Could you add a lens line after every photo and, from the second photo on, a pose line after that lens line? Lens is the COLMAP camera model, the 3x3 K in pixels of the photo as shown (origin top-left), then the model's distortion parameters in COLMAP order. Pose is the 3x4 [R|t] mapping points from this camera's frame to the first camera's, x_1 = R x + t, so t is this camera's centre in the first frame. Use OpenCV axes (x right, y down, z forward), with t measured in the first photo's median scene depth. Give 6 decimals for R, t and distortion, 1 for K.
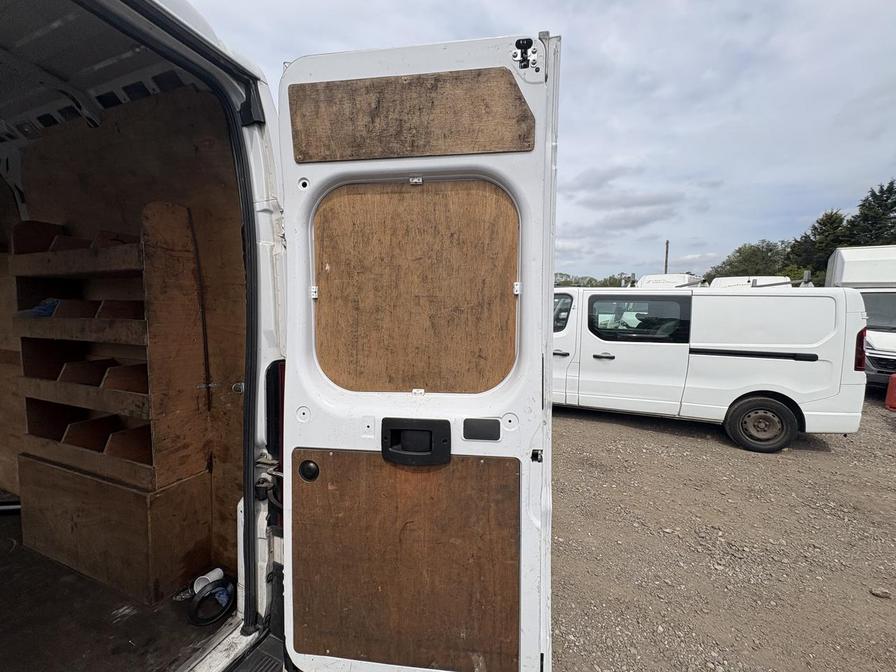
lens RADIAL K [[355.5, 0, 449.9], [0, 355.5, 333.3], [0, 0, 1]] dist [-0.000257, 0.001464]
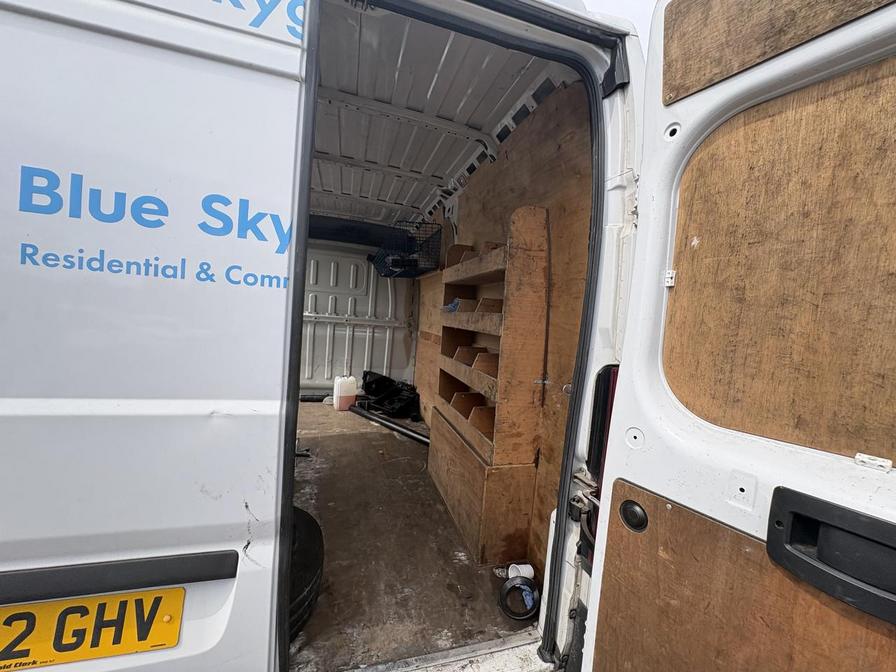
lens RADIAL K [[355.5, 0, 447.4], [0, 355.5, 341.4], [0, 0, 1]] dist [-0.000257, 0.001464]
pose [[0.604200, 0.084165, -0.792375, -0.064413], [-0.104266, 0.994207, 0.026099, 0.042044], [0.789981, 0.066848, 0.609476, 0.191600]]
